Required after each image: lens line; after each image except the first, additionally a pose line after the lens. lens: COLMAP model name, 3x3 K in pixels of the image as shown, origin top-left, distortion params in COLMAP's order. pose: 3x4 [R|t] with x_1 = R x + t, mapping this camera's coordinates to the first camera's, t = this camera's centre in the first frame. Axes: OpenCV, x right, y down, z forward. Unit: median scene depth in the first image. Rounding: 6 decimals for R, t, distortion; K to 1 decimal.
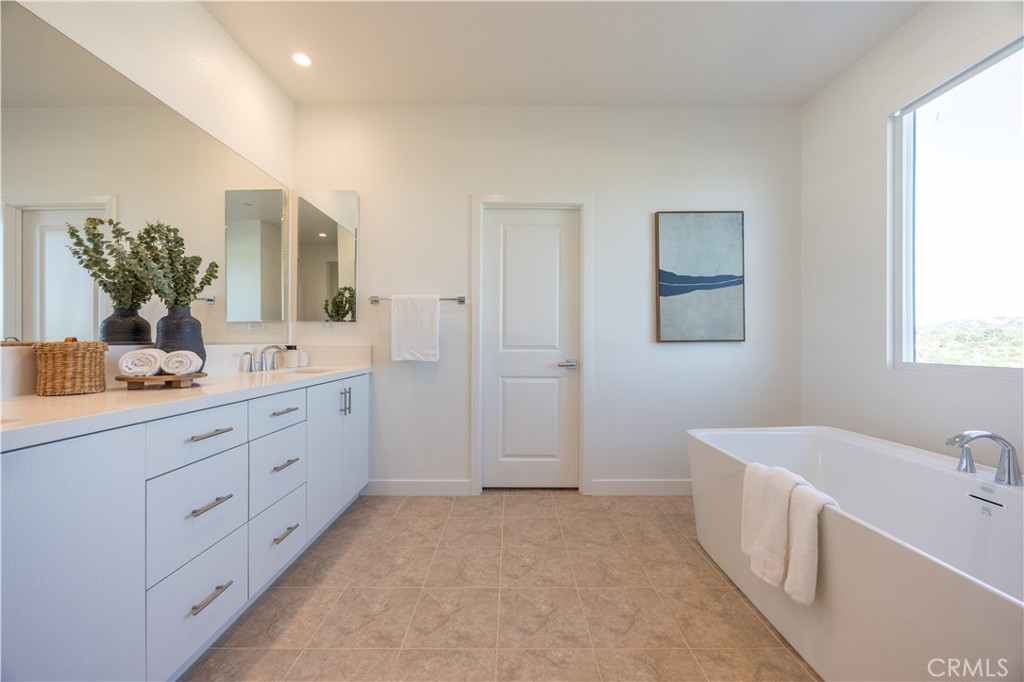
lens RADIAL K [[390.9, 0, 509.0], [0, 390.9, 342.7], [0, 0, 1]] dist [-0.002566, -0.000400]
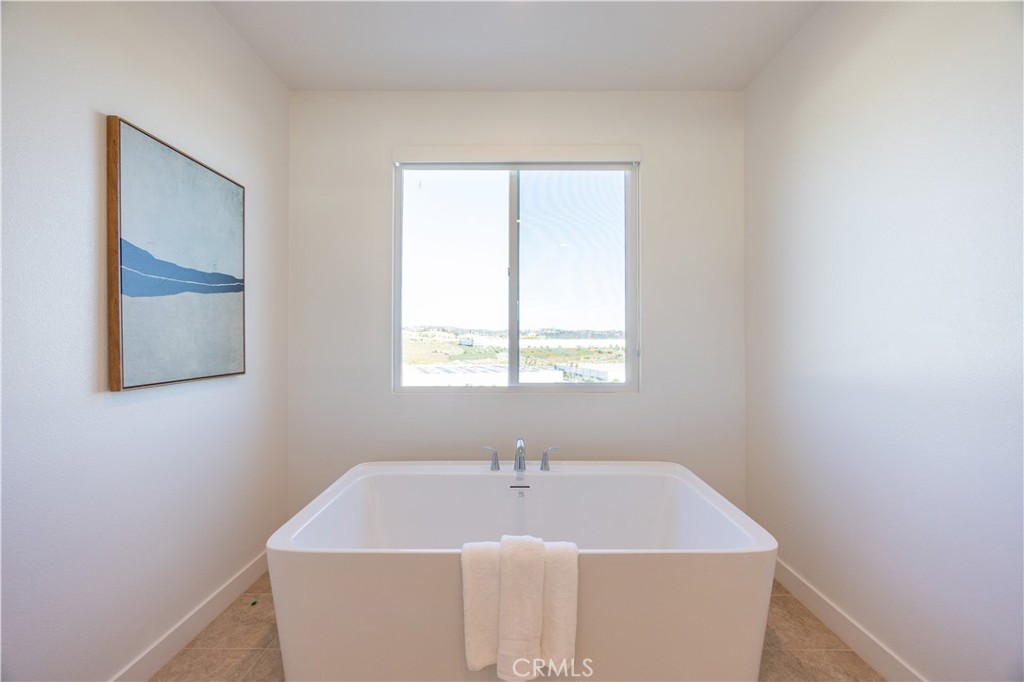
lens RADIAL K [[390.9, 0, 506.7], [0, 390.9, 338.9], [0, 0, 1]] dist [-0.002566, -0.000400]
pose [[-0.006746, 0.004894, 0.999965, -0.097211], [-0.000808, 0.999988, -0.004899, -0.063012], [-0.999977, -0.000841, -0.006742, 0.536347]]
